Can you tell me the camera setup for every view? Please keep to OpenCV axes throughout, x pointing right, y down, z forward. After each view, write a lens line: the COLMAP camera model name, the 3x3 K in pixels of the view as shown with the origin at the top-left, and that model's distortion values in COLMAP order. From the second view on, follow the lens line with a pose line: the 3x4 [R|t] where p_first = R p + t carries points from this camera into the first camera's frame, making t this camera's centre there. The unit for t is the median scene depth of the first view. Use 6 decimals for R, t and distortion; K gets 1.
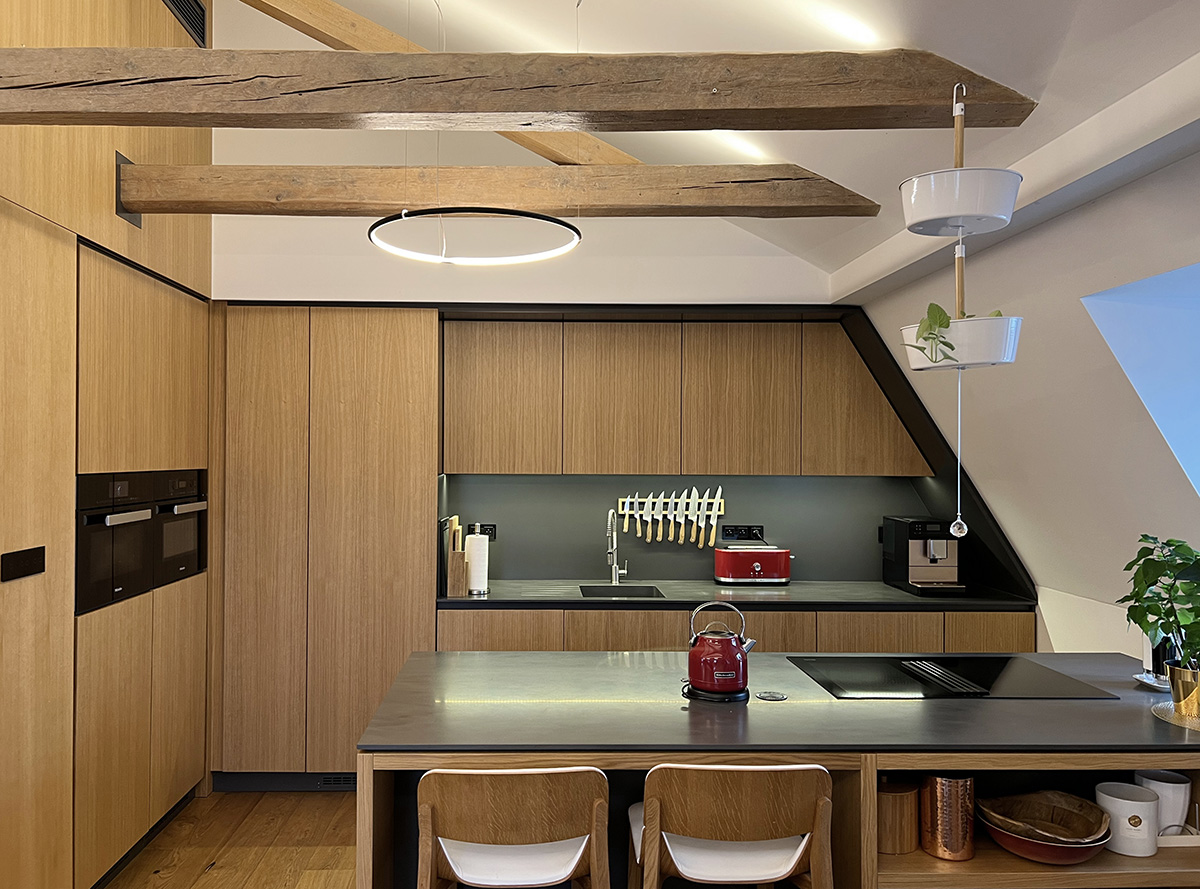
lens RADIAL K [[941.5, 0, 552.4], [0, 941.5, 422.3], [0, 0, 1]] dist [0.057666, -0.084764]
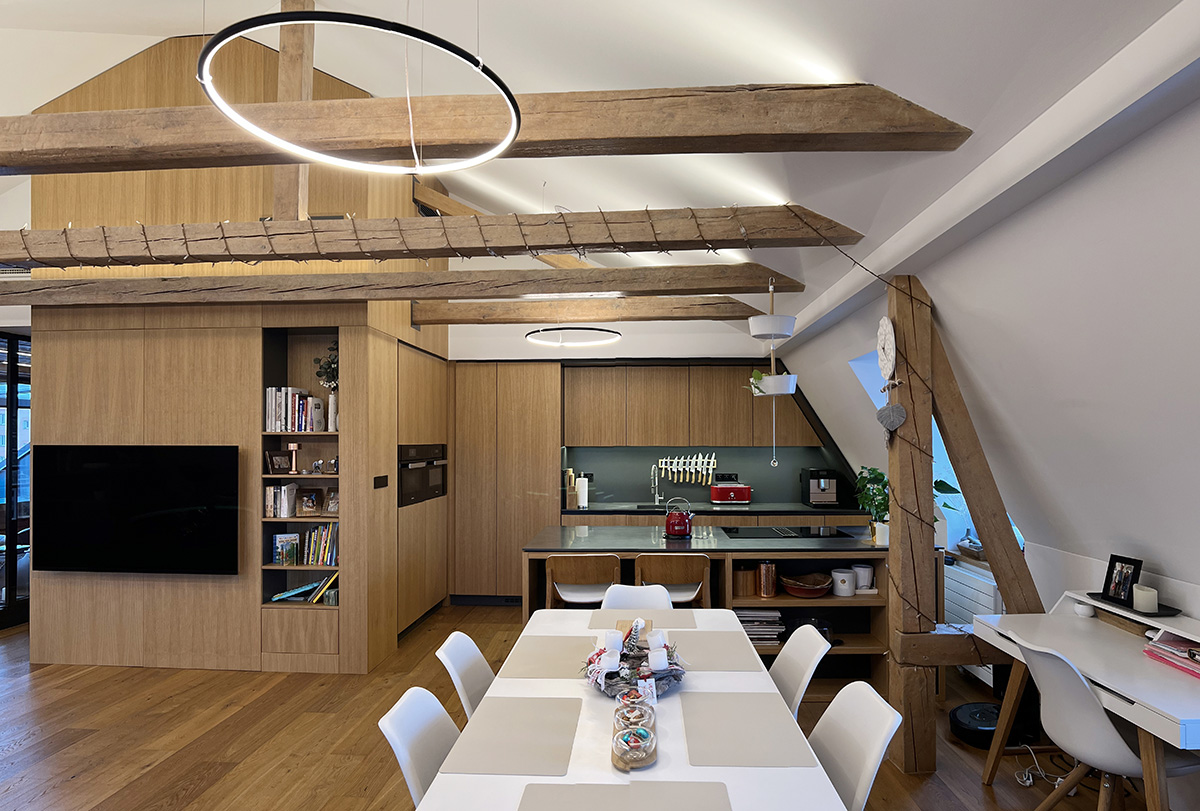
lens RADIAL K [[671.1, 0, 616.5], [0, 671.1, 408.0], [0, 0, 1]] dist [-0.044098, -0.000799]
pose [[0.998055, -0.010453, -0.061453, 0.077928], [0.009455, 0.999819, -0.016506, -0.000137], [0.061615, 0.015893, 0.997973, -0.380134]]
